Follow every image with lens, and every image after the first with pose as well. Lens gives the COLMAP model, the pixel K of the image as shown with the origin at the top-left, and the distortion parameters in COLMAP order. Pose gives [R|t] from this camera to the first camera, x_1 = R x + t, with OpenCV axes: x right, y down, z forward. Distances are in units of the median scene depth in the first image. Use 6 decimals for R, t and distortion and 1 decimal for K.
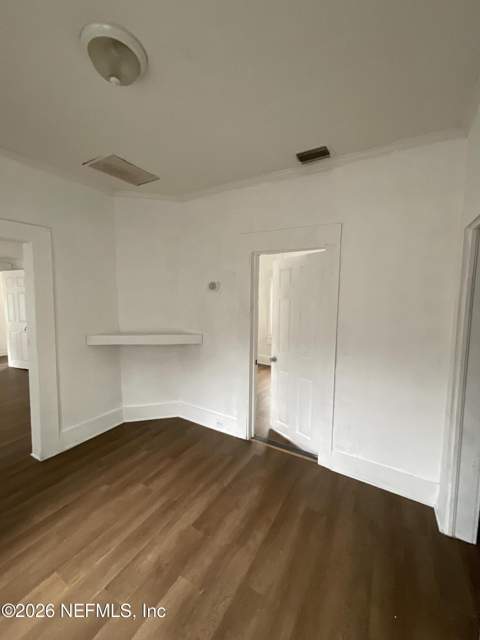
lens RADIAL K [[257.1, 0, 240.0], [0, 257.1, 320.0], [0, 0, 1]] dist [-0.002118, -0.000527]
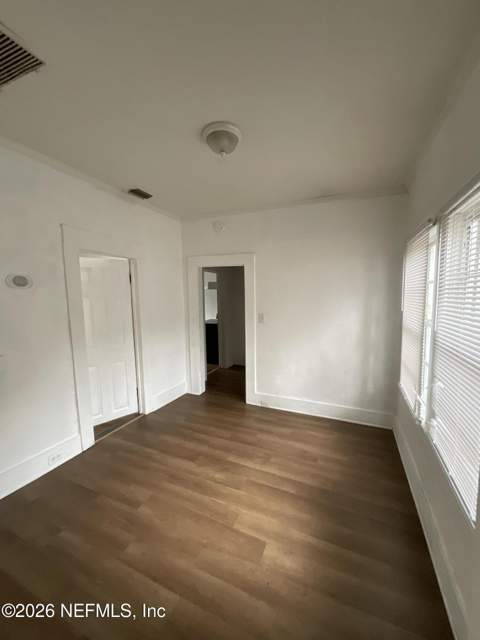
lens RADIAL K [[257.1, 0, 240.0], [0, 257.1, 320.0], [0, 0, 1]] dist [-0.002118, -0.000527]
pose [[-0.130225, -0.109311, 0.985440, -1.274170], [0.088419, 0.988664, 0.121353, -0.084026], [-0.987534, 0.102935, -0.119083, 0.716659]]
